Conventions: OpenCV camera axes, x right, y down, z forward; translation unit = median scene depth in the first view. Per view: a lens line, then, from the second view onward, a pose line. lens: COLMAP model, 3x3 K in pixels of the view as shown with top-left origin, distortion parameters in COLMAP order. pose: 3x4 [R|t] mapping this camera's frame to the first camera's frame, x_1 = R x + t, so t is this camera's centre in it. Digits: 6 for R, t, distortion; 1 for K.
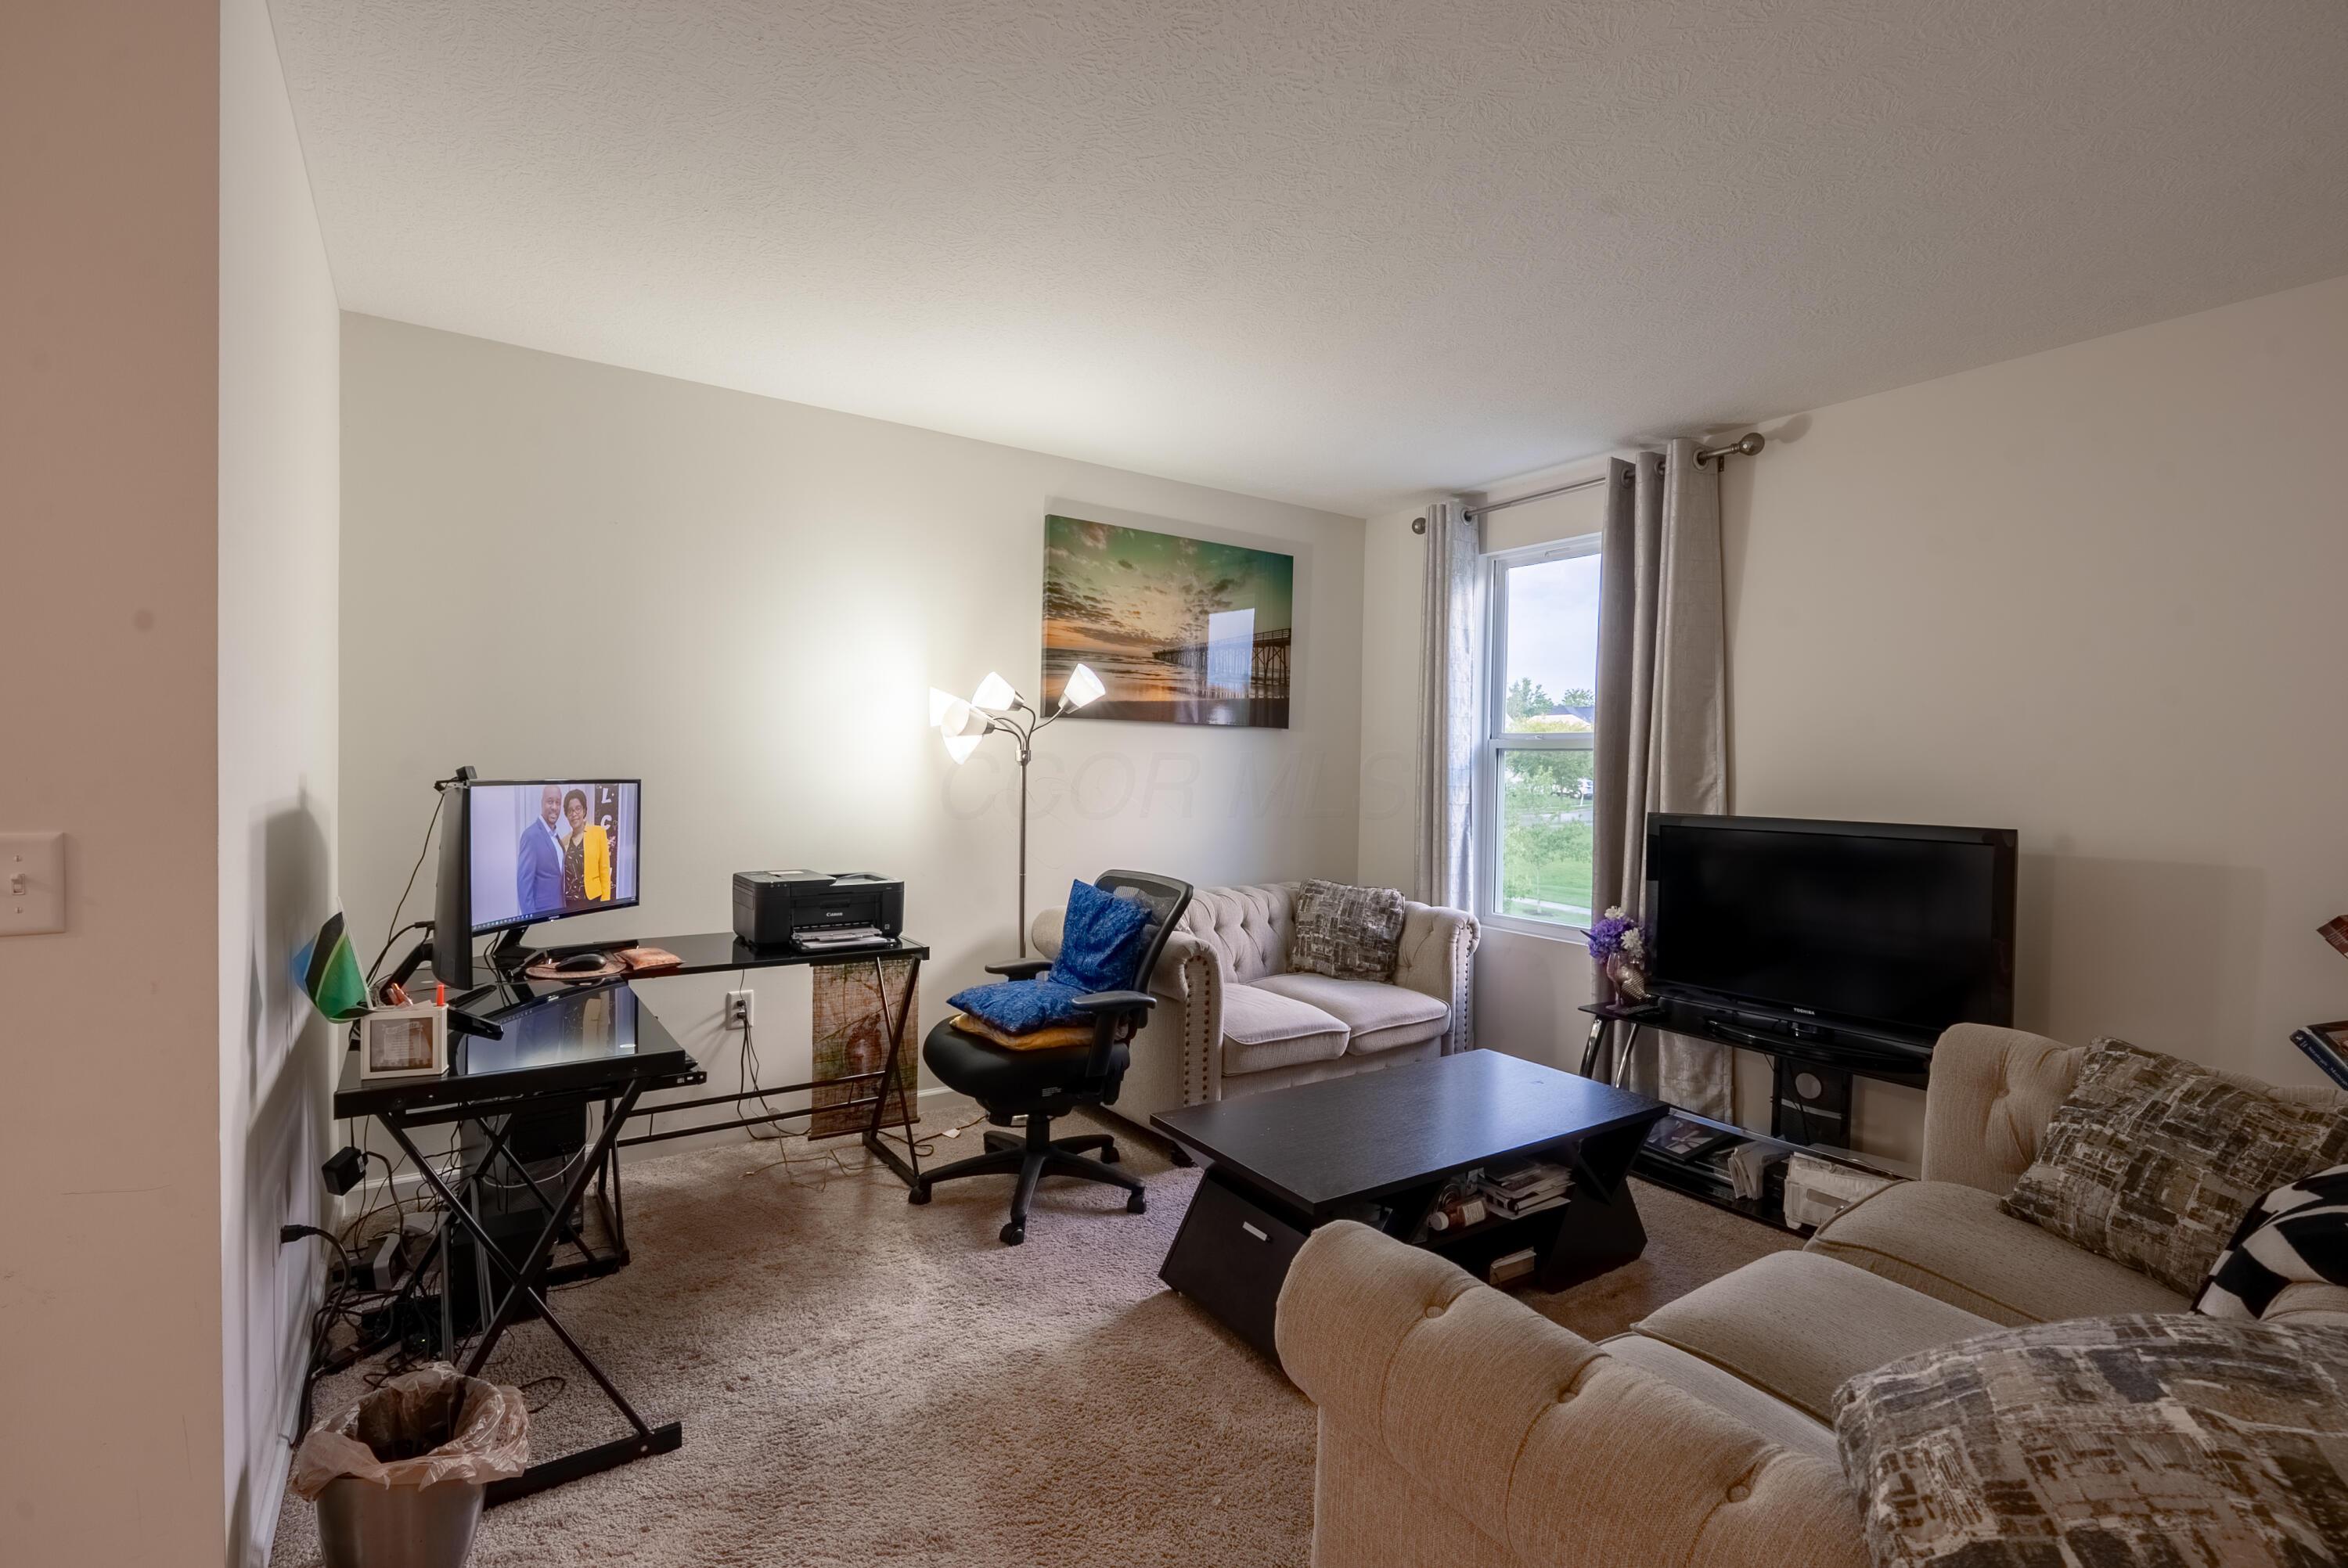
lens RADIAL K [[1037.4, 0, 1165.0], [0, 1037.4, 785.2], [0, 0, 1]] dist [-0.012049, 0.002190]
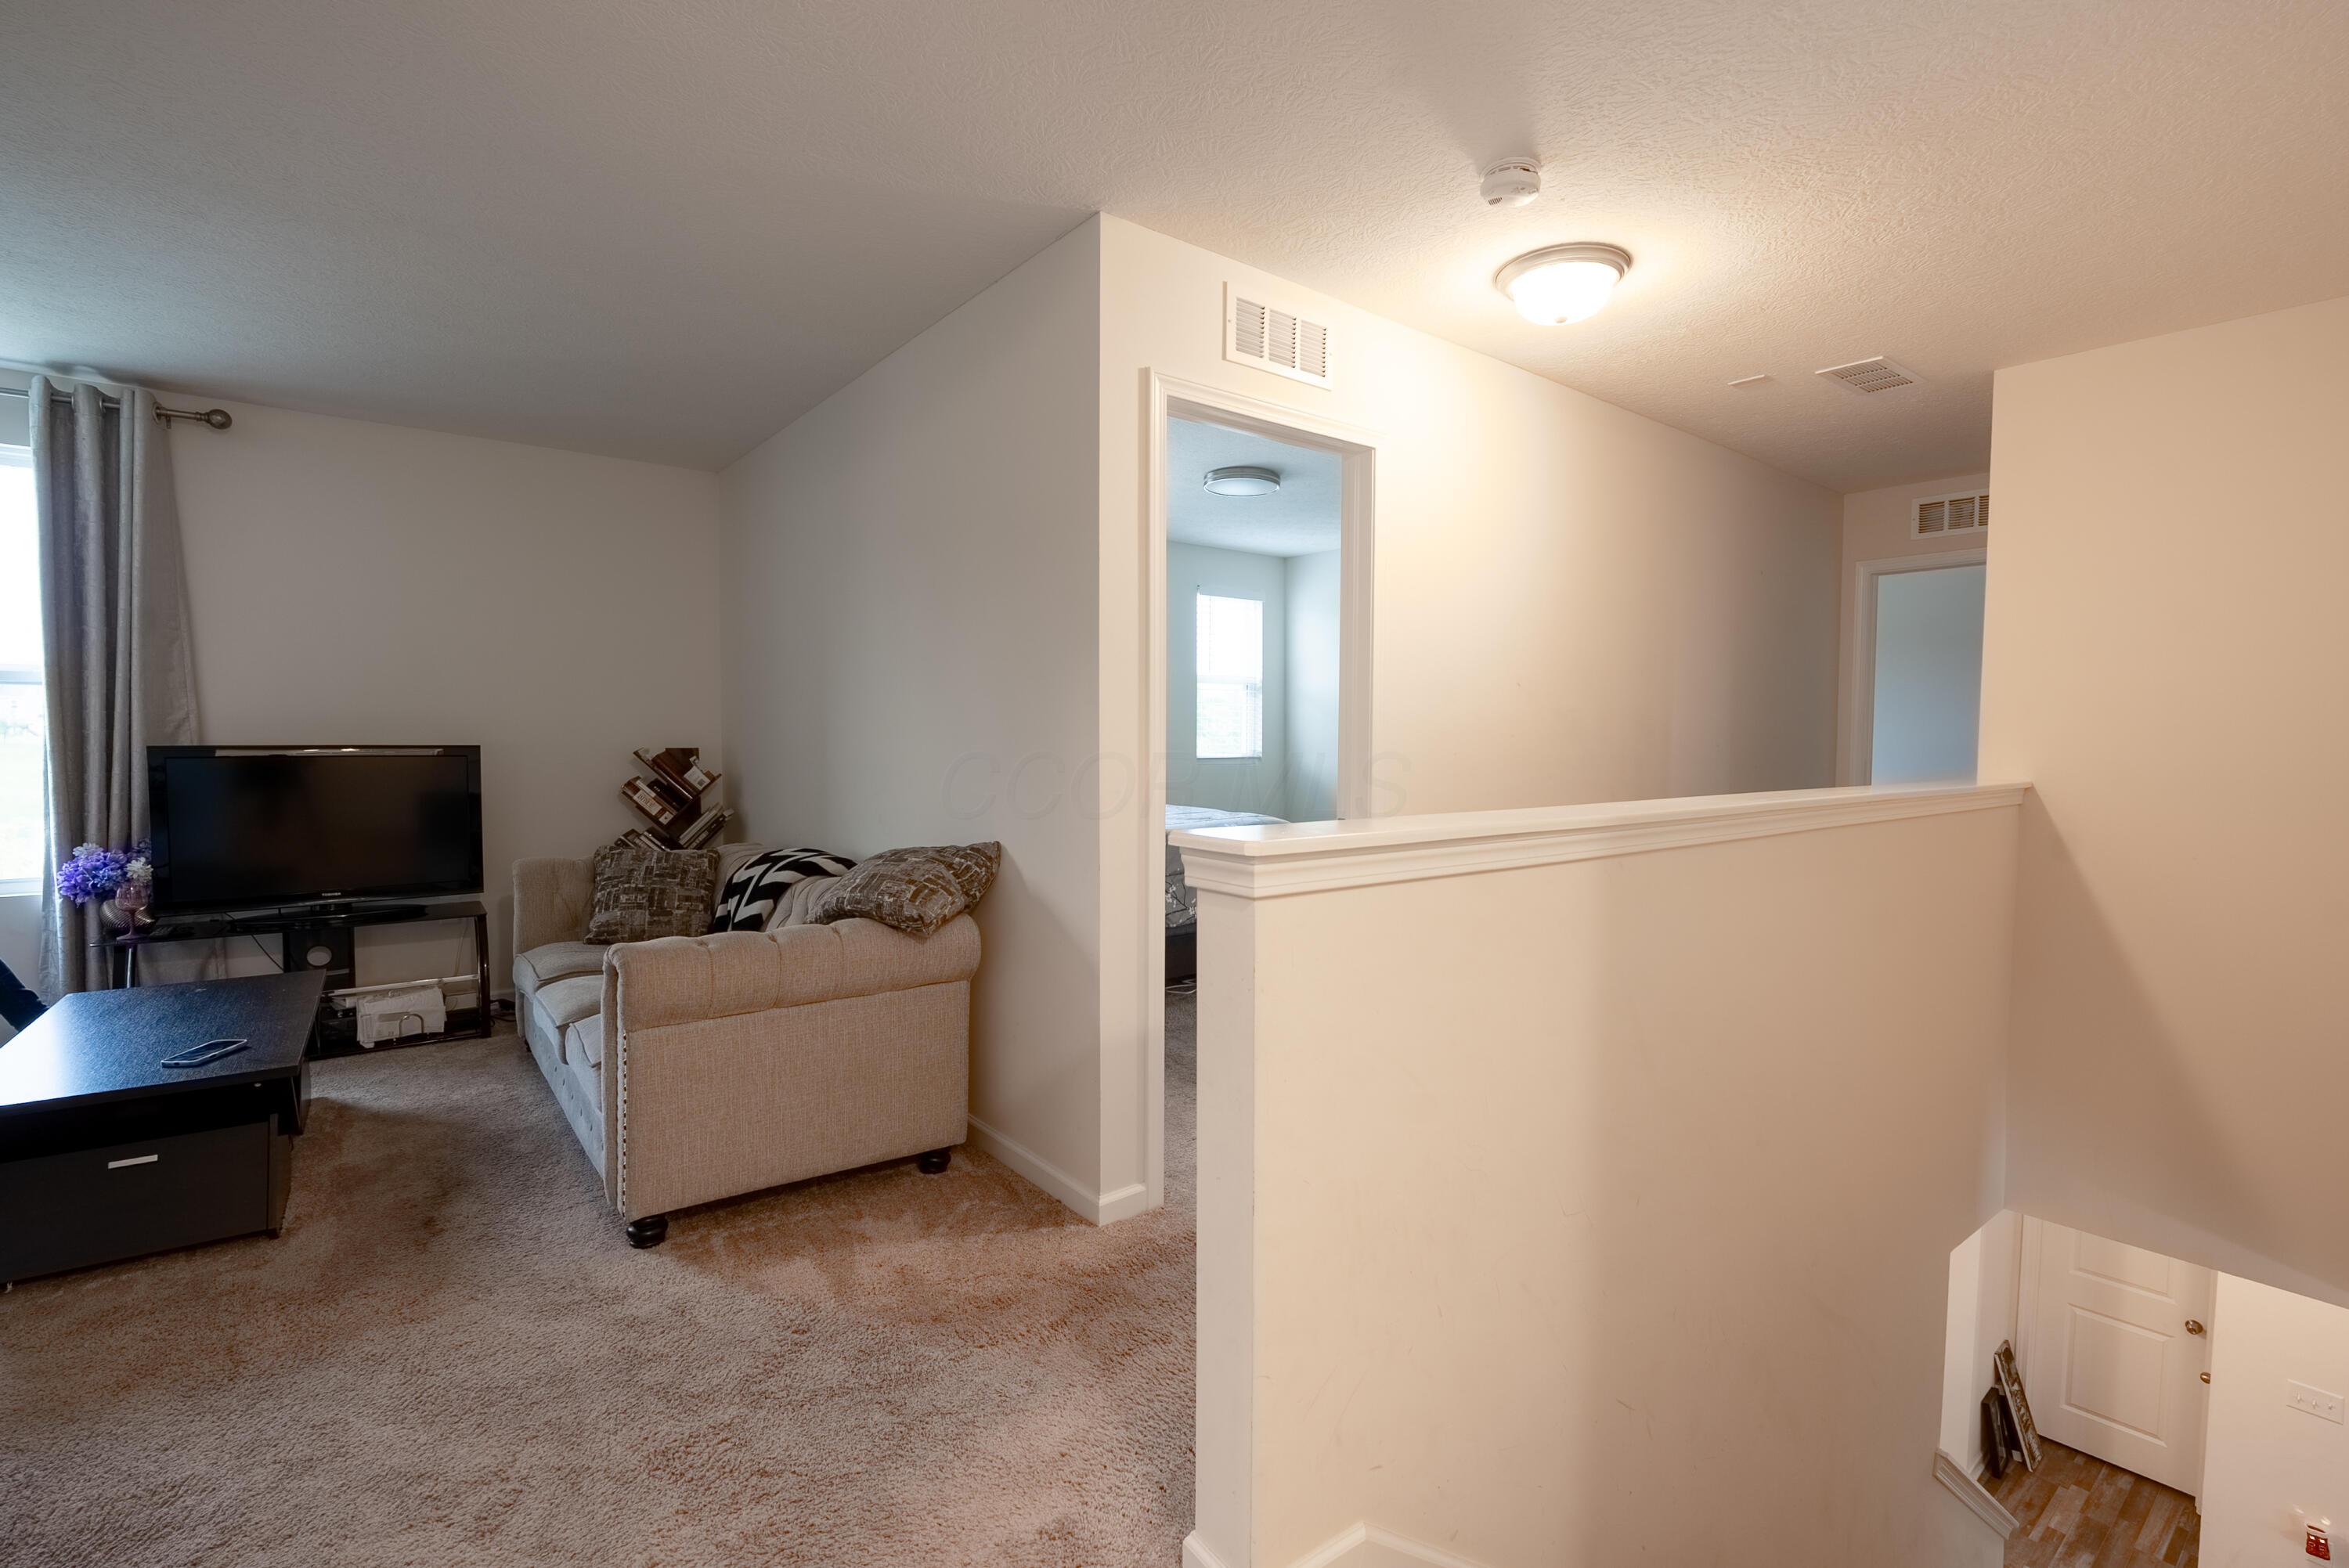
lens RADIAL K [[1037.9, 0, 1165.5], [0, 1037.9, 785.2], [0, 0, 1]] dist [-0.012049, 0.002190]
pose [[-0.059046, -0.066960, 0.996007, -1.019214], [0.007122, 0.997694, 0.067496, 0.005628], [-0.998230, 0.011079, -0.058433, 0.053096]]
